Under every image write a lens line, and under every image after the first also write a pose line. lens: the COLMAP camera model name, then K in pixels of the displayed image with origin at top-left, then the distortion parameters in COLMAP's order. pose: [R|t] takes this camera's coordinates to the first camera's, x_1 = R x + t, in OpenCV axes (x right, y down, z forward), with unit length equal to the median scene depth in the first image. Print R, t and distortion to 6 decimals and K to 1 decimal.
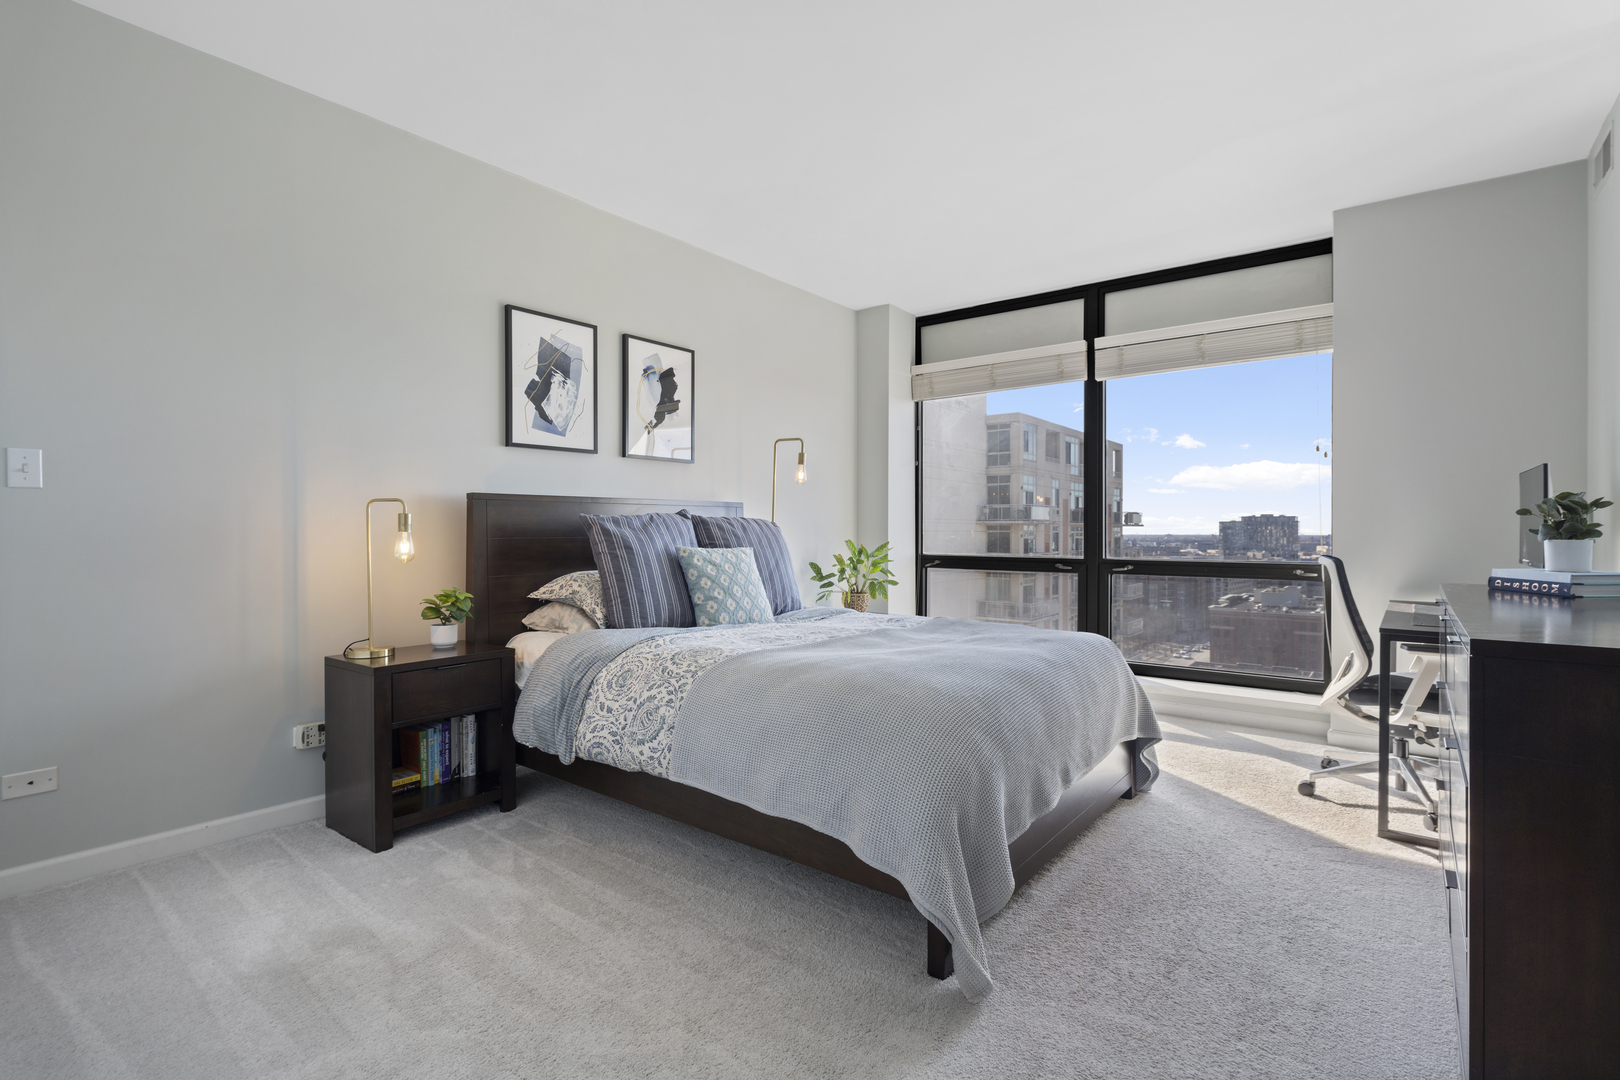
lens RADIAL K [[776.2, 0, 826.2], [0, 776.2, 534.9], [0, 0, 1]] dist [-0.004256, 0.000221]
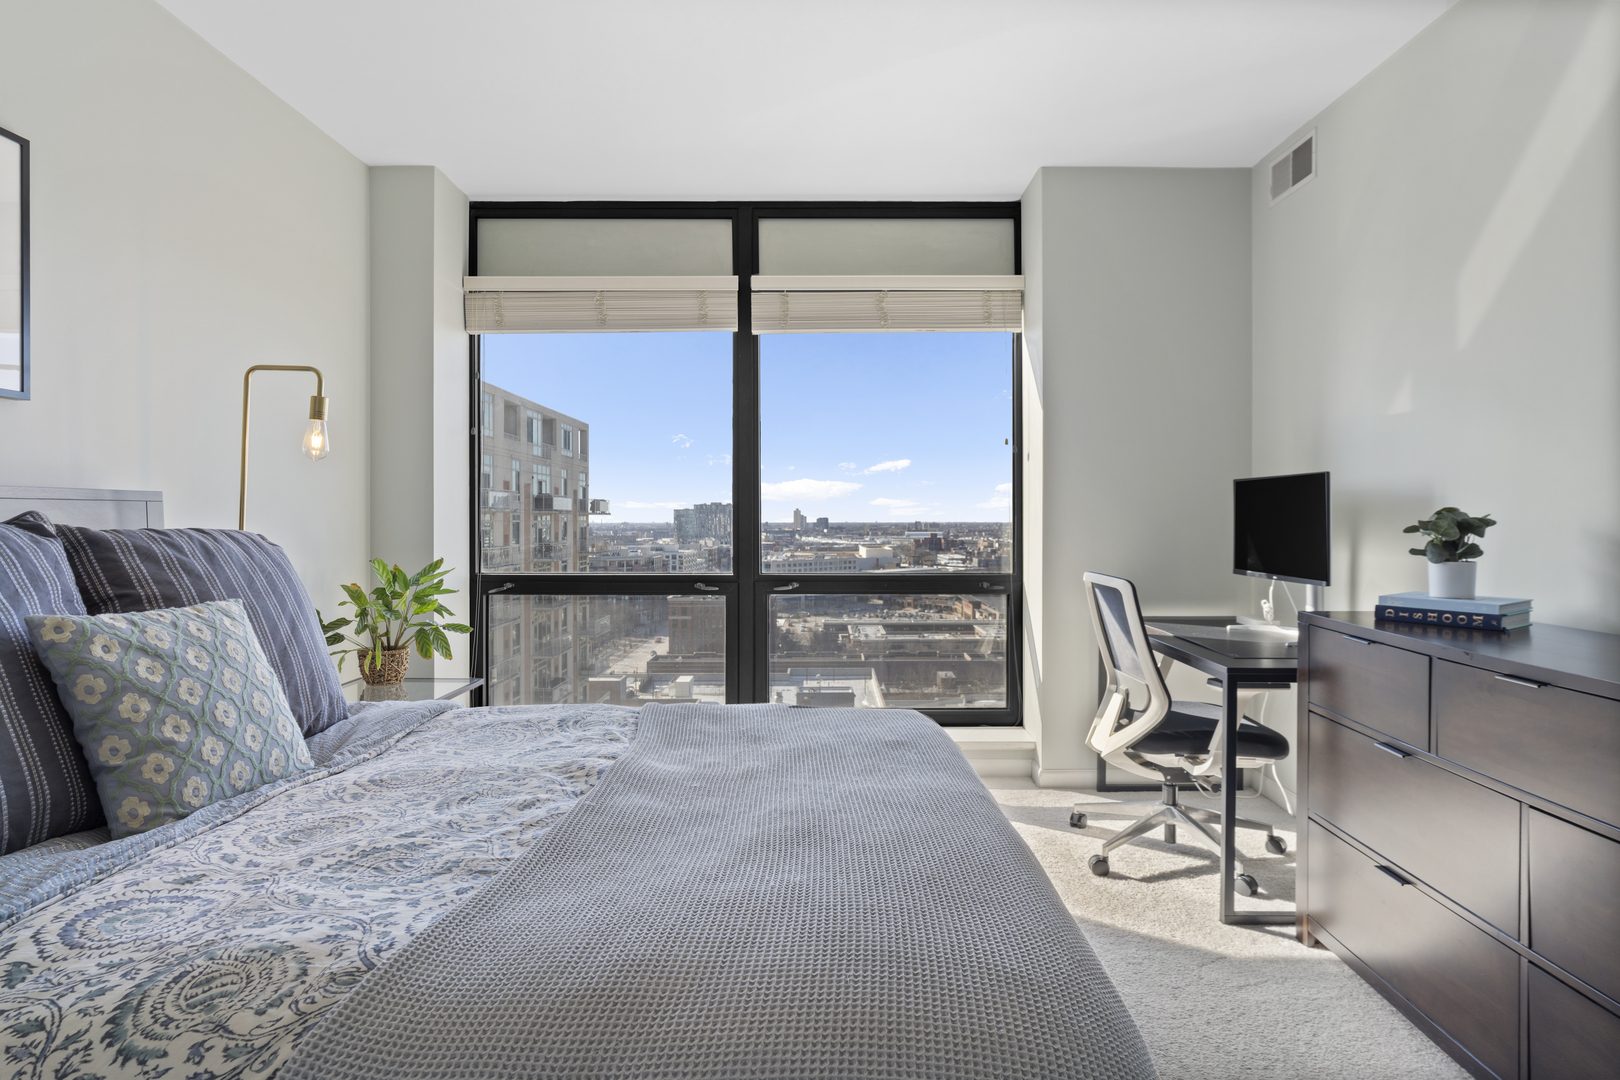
lens RADIAL K [[860.6, 0, 817.8], [0, 860.6, 521.3], [0, 0, 1]] dist [-0.001395, 0.000202]
pose [[0.795018, -0.003442, 0.606576, -0.129362], [0.004029, 0.999992, 0.000394, -0.026387], [-0.606573, 0.002131, 0.795025, 0.406086]]
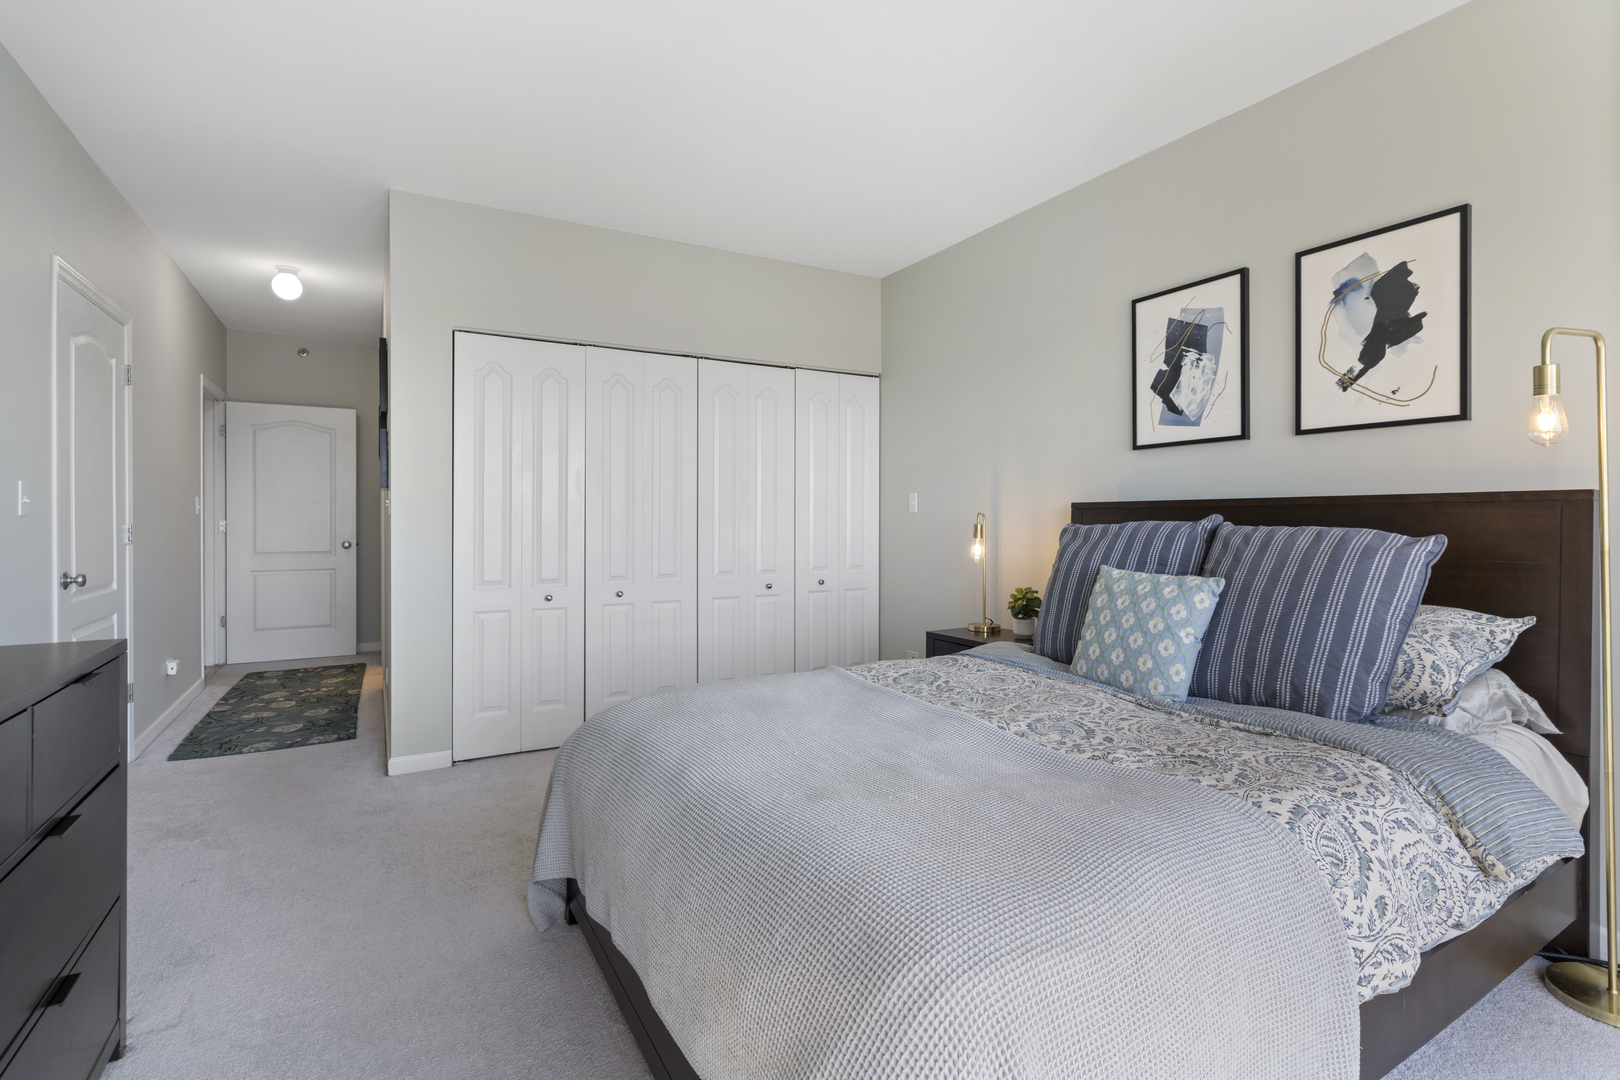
lens RADIAL K [[751.1, 0, 810.5], [0, 751.1, 522.3], [0, 0, 1]] dist [-0.003819, -0.000080]
pose [[-0.385137, 0.004925, -0.922846, 0.541945], [-0.004745, 0.999962, 0.007317, -0.028755], [0.922847, 0.007197, -0.385099, 0.913964]]
